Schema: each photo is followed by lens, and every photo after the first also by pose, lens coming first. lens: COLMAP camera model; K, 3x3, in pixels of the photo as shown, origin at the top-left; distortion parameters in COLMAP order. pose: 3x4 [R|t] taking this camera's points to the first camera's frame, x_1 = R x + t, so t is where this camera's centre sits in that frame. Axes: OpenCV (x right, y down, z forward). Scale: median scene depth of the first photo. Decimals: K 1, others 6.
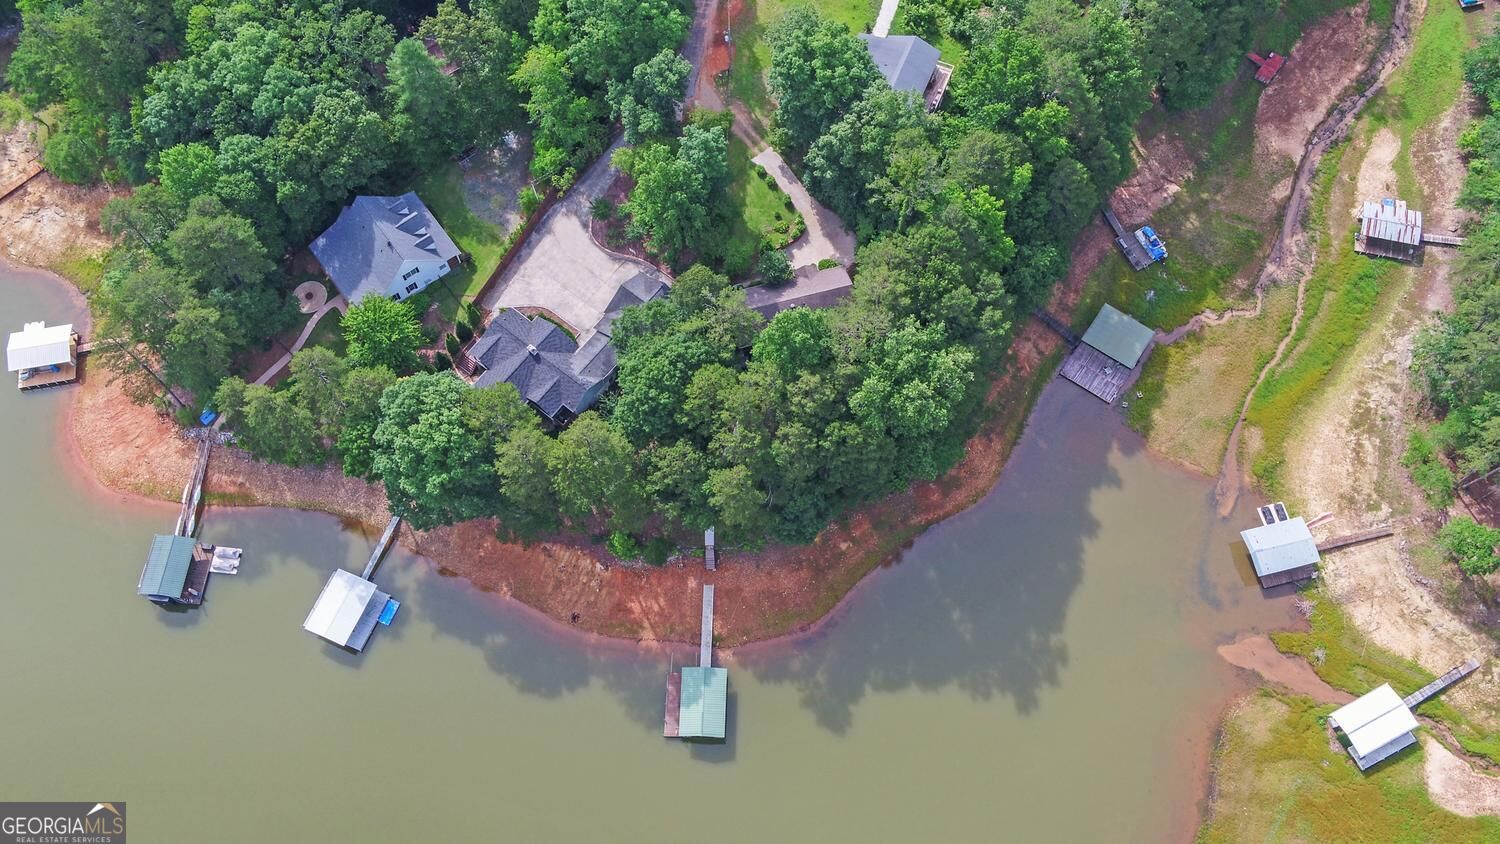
lens RADIAL K [[1292.0, 0, 750.1], [0, 1292.0, 406.2], [0, 0, 1]] dist [-0.005230, 0.013812]
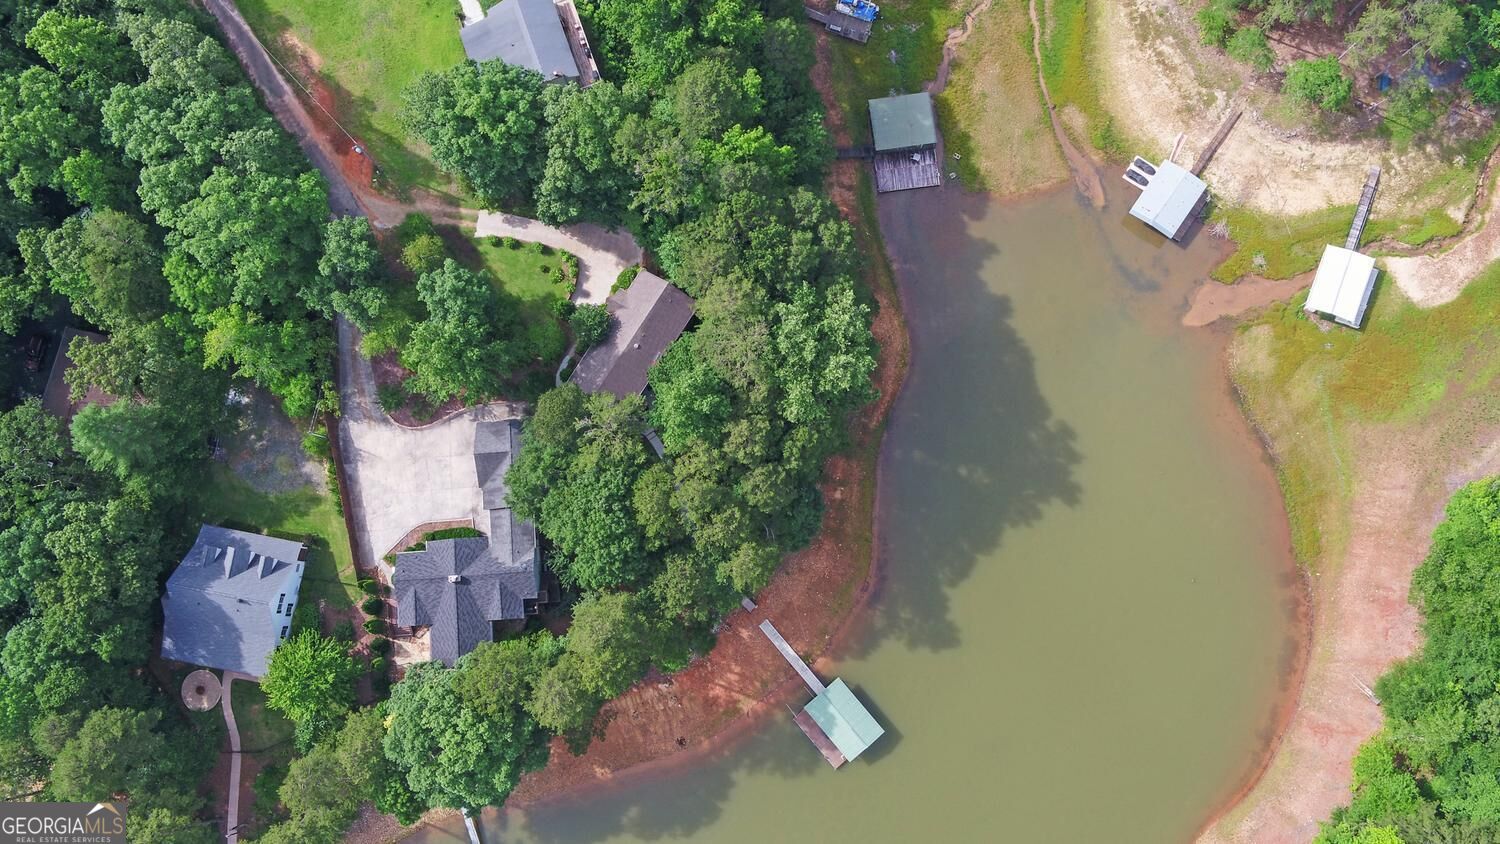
lens RADIAL K [[1303.2, 0, 750.0], [0, 1303.2, 422.0], [0, 0, 1]] dist [-0.000525, 0.009564]
pose [[0.739619, -0.668670, 0.076449, -0.013380], [0.629657, 0.727596, 0.272278, -0.238588], [-0.237688, -0.153245, 0.959177, 0.100387]]
